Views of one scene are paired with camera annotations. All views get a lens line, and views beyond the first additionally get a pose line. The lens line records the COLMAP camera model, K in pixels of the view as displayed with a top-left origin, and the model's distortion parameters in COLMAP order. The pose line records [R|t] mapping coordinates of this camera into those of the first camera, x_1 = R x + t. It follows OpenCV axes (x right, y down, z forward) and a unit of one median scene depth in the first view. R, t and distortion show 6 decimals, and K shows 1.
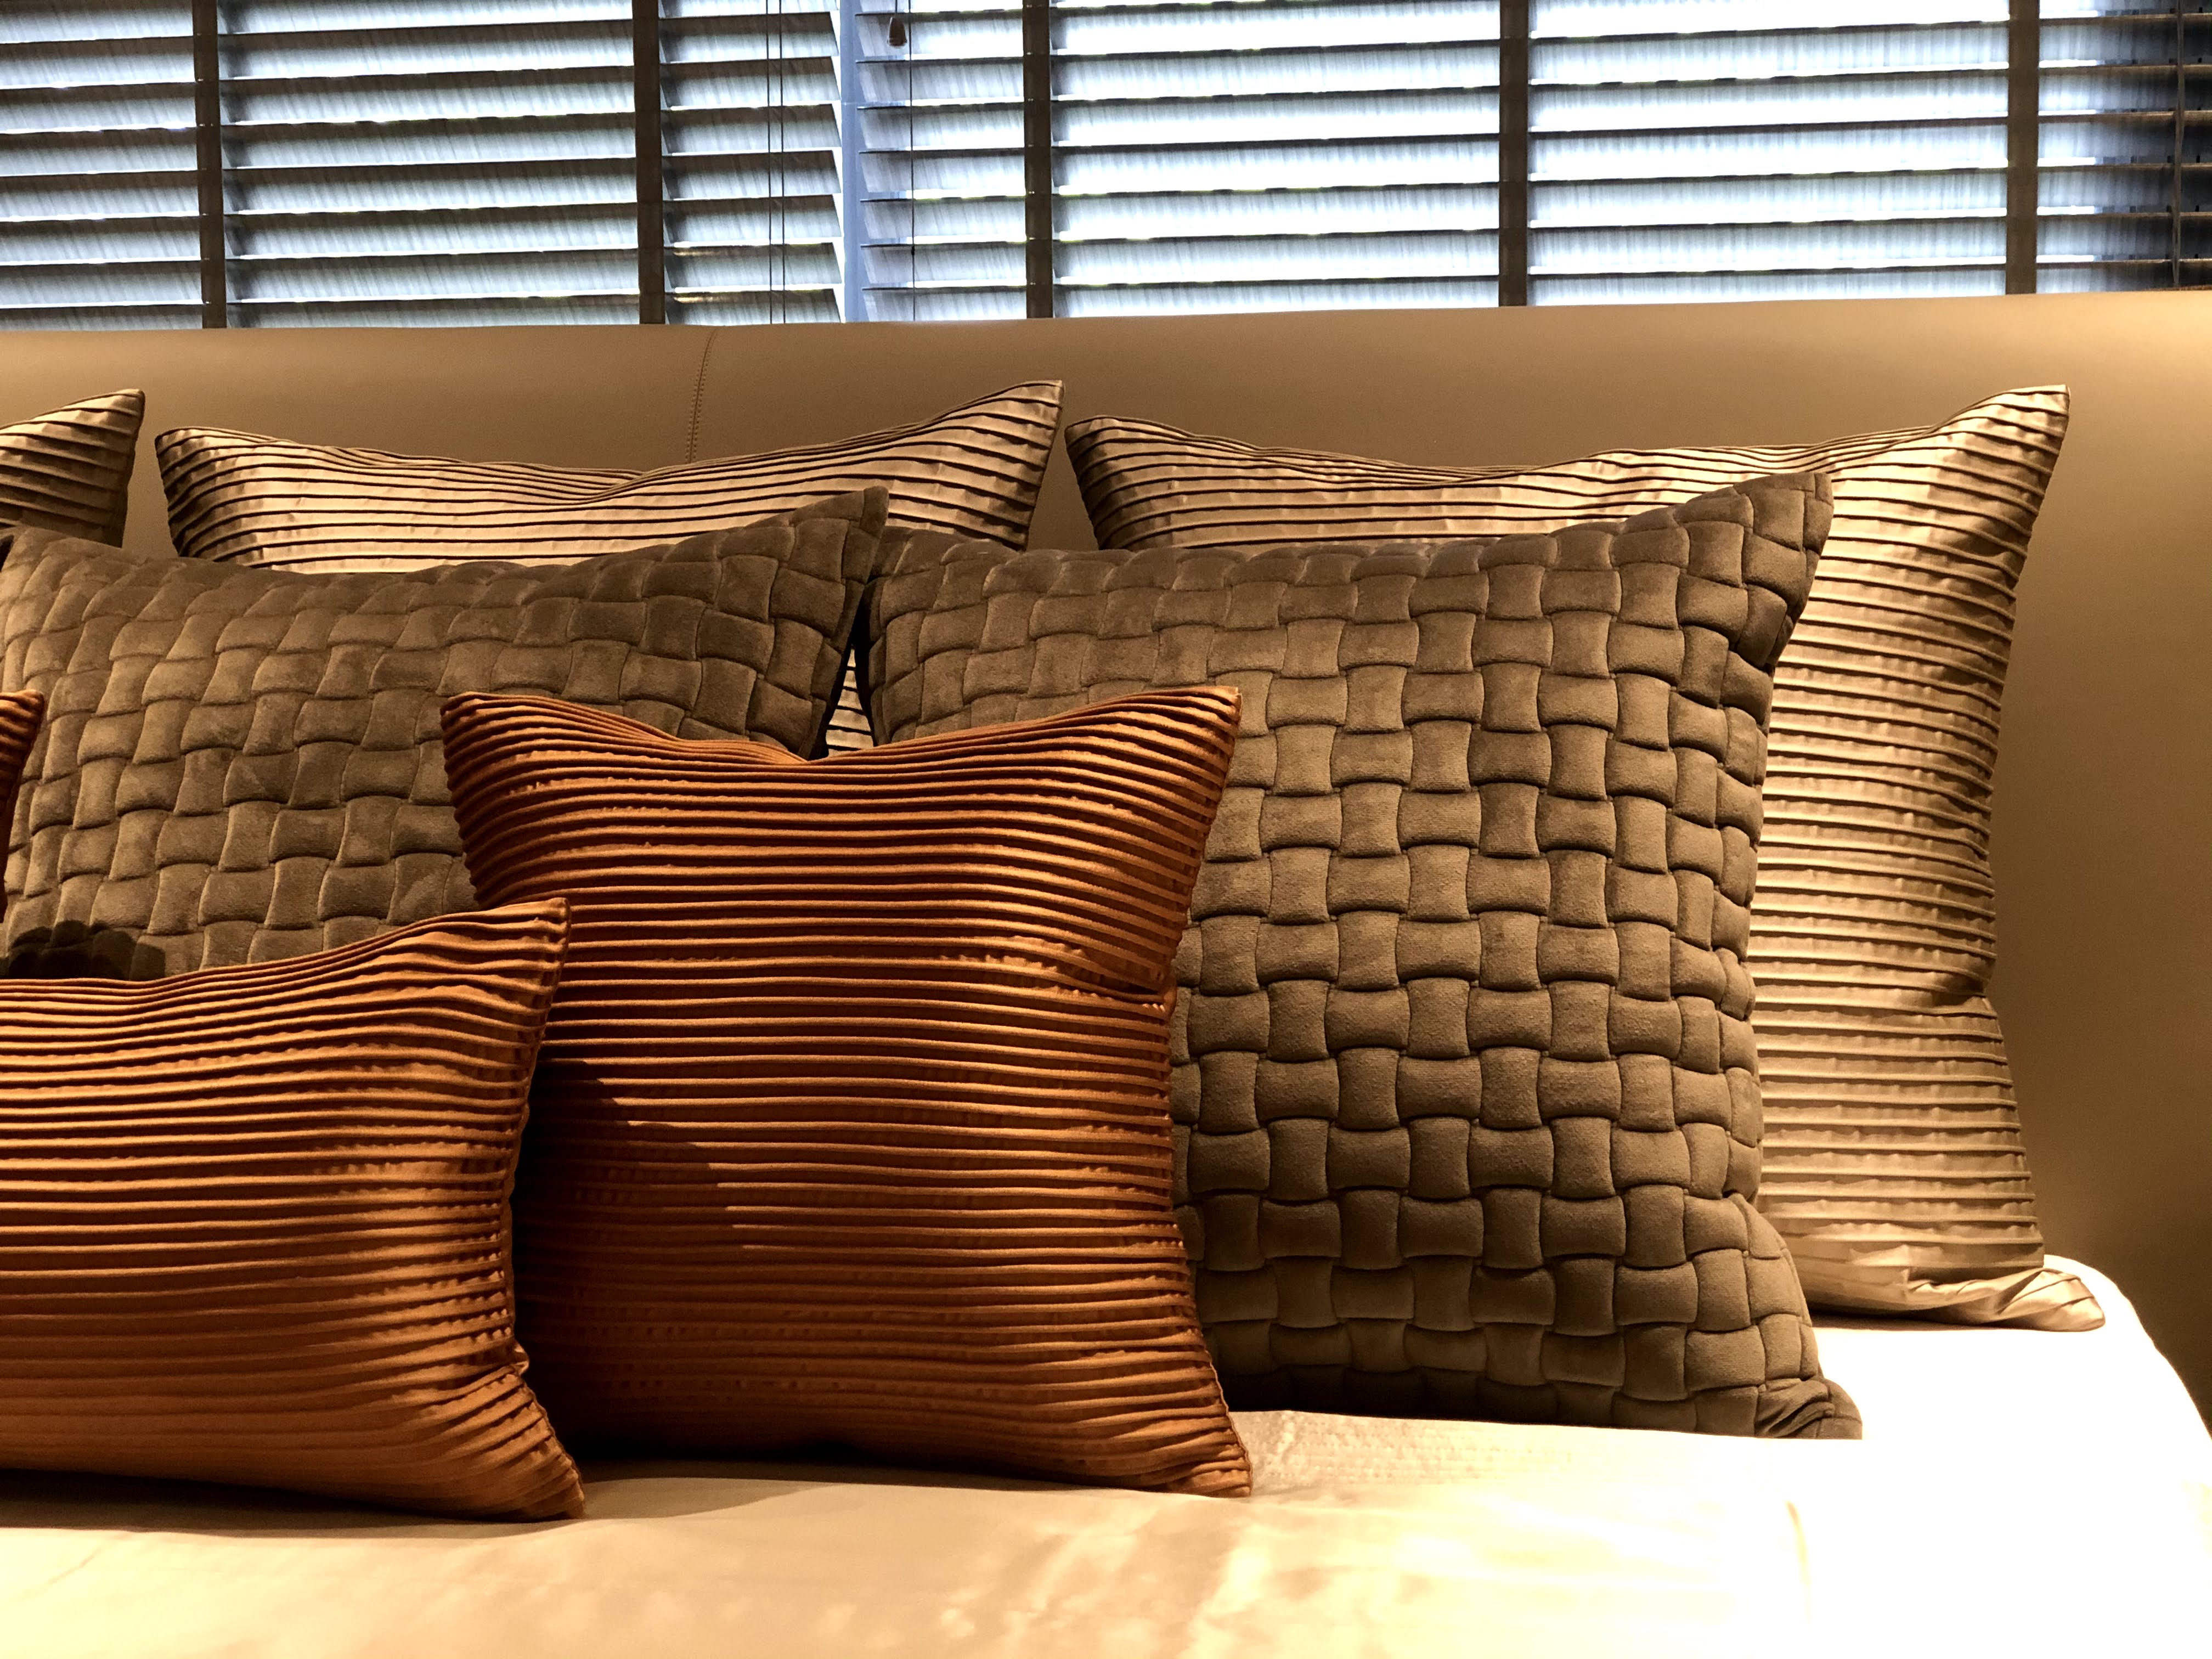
lens RADIAL K [[3648.1, 0, 1117.9], [0, 3648.1, 833.6], [0, 0, 1]] dist [0.090860, 0.000000]
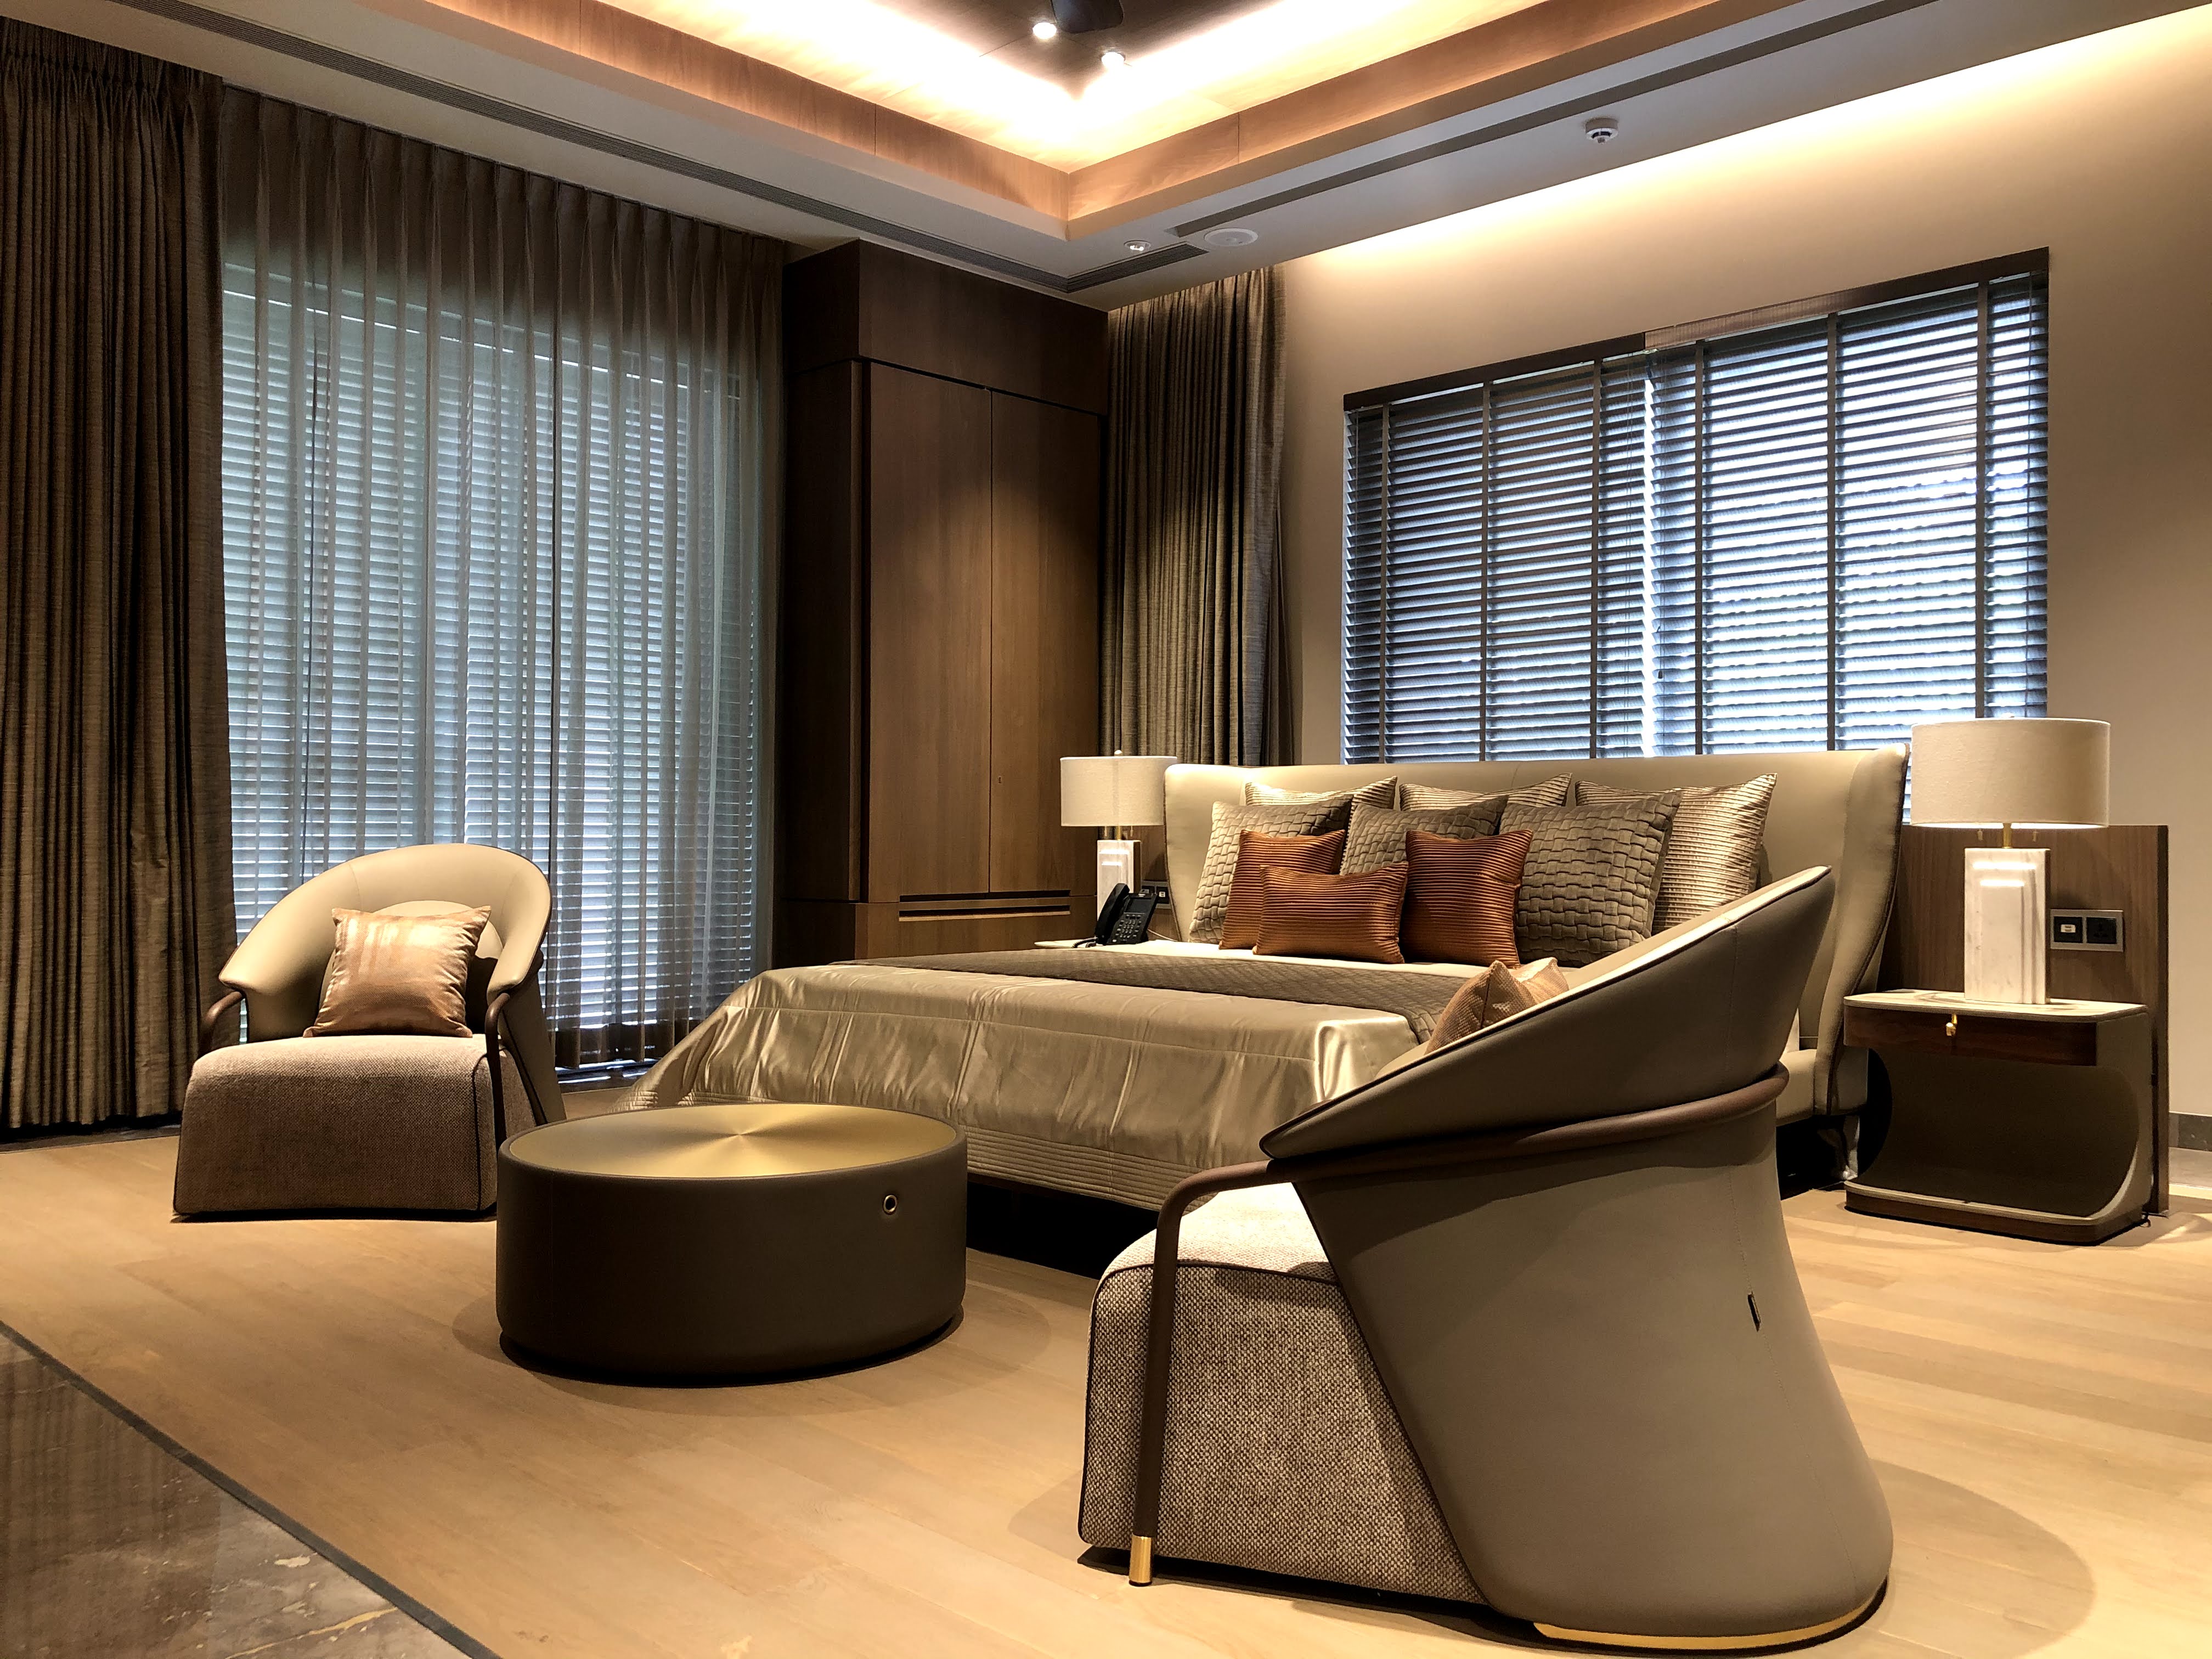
lens RADIAL K [[1803.8, 0, 1101.6], [0, 1803.8, 834.1], [0, 0, 1]] dist [0.081796, -0.009393]
pose [[0.831718, 0.015672, -0.554977, 0.895675], [-0.064146, 0.995620, -0.068018, 0.172604], [0.551480, 0.092172, 0.829081, -1.435152]]
